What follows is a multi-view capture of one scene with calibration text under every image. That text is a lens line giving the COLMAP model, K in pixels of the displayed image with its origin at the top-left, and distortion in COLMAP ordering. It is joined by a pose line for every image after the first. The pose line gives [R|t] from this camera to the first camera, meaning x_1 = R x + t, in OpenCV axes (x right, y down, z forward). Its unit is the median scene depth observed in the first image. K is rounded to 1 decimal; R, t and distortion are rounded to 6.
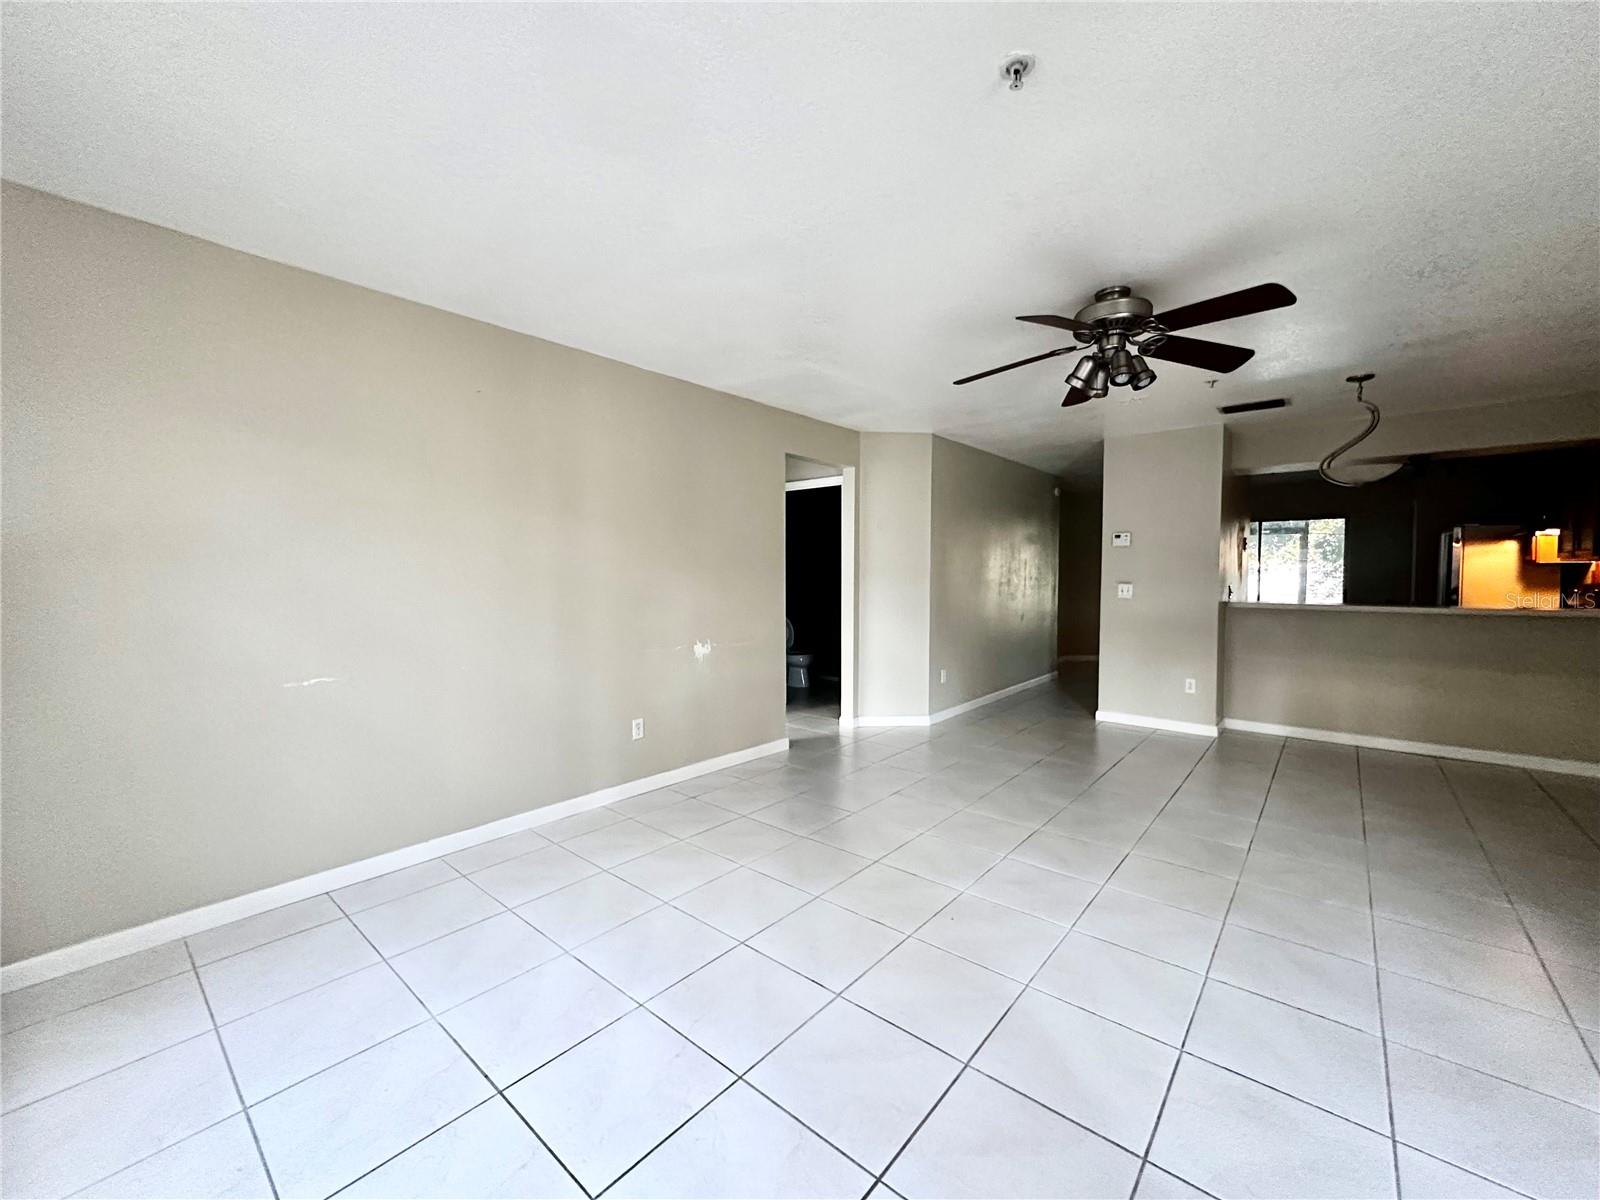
lens RADIAL K [[638.7, 0, 797.3], [0, 638.7, 600.9], [0, 0, 1]] dist [-0.003762, 0.000810]
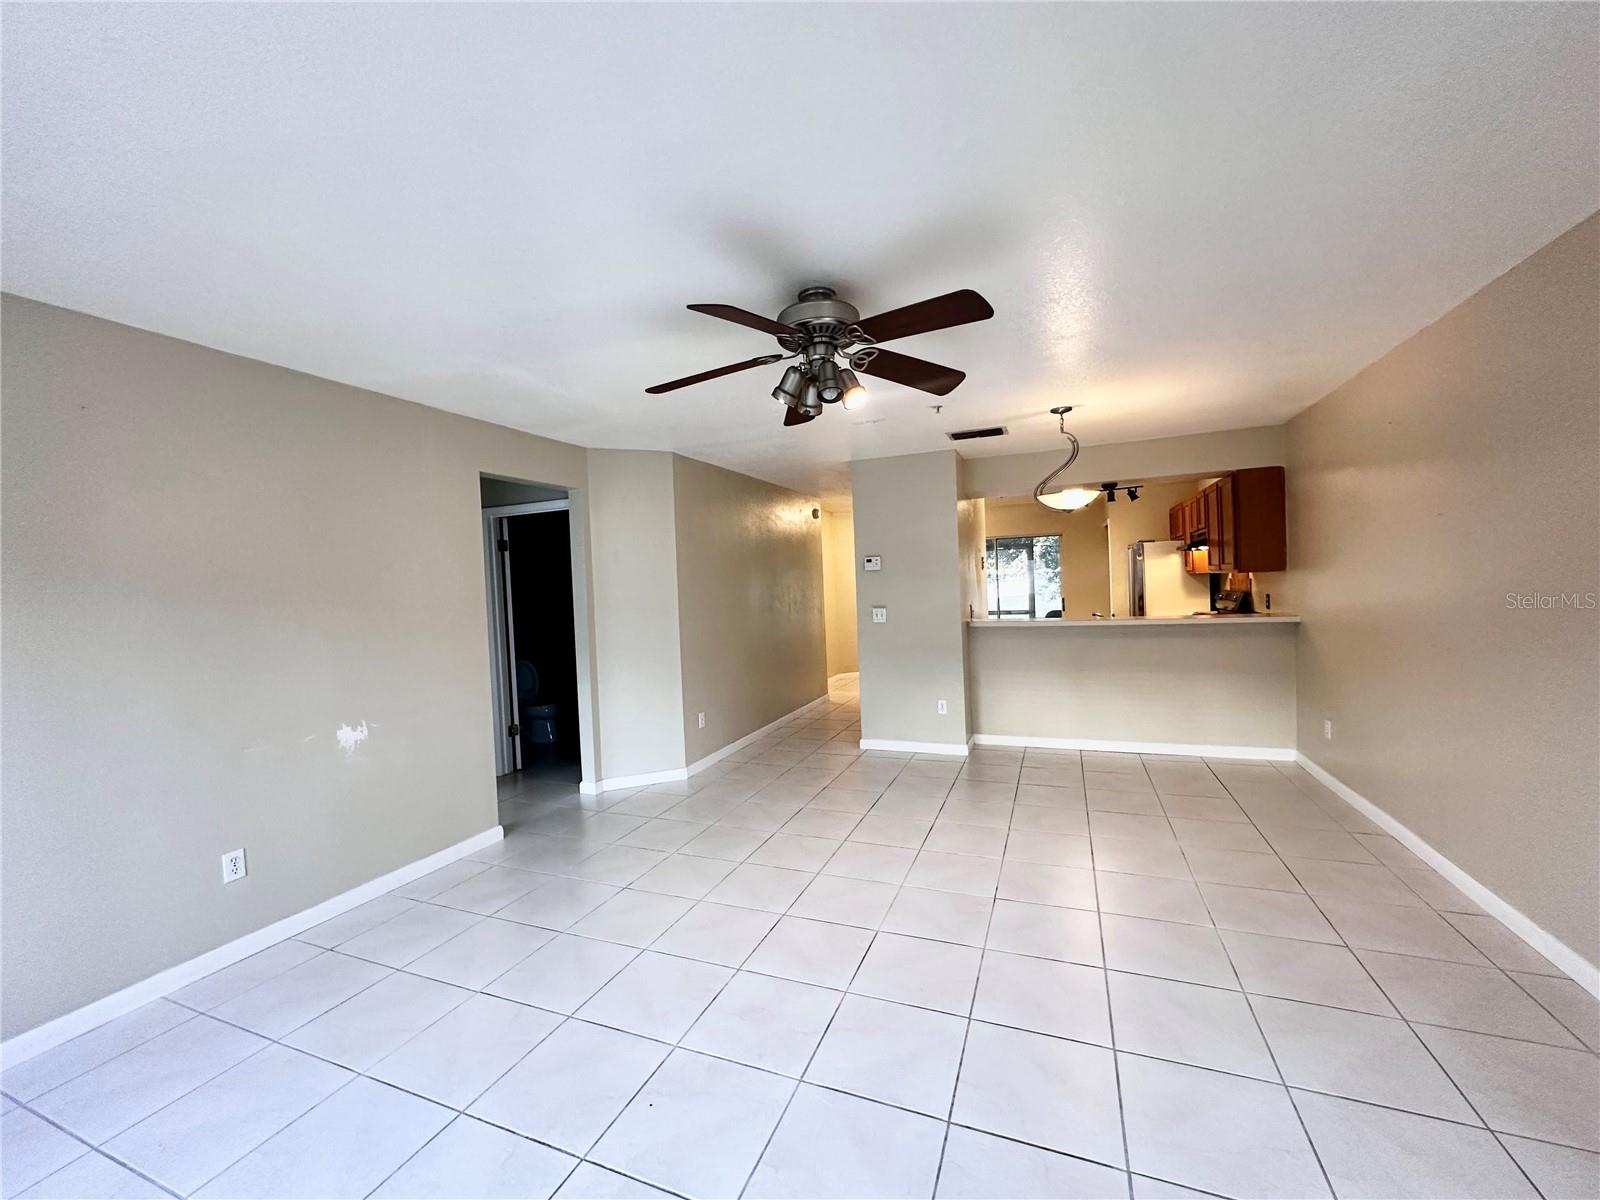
lens RADIAL K [[638.7, 0, 800.2], [0, 638.7, 600.6], [0, 0, 1]] dist [-0.003762, 0.000810]
pose [[0.948626, -0.046960, 0.312896, 0.131003], [0.054896, 0.998354, -0.016595, -0.042065], [-0.311601, 0.032919, 0.949643, 0.144965]]
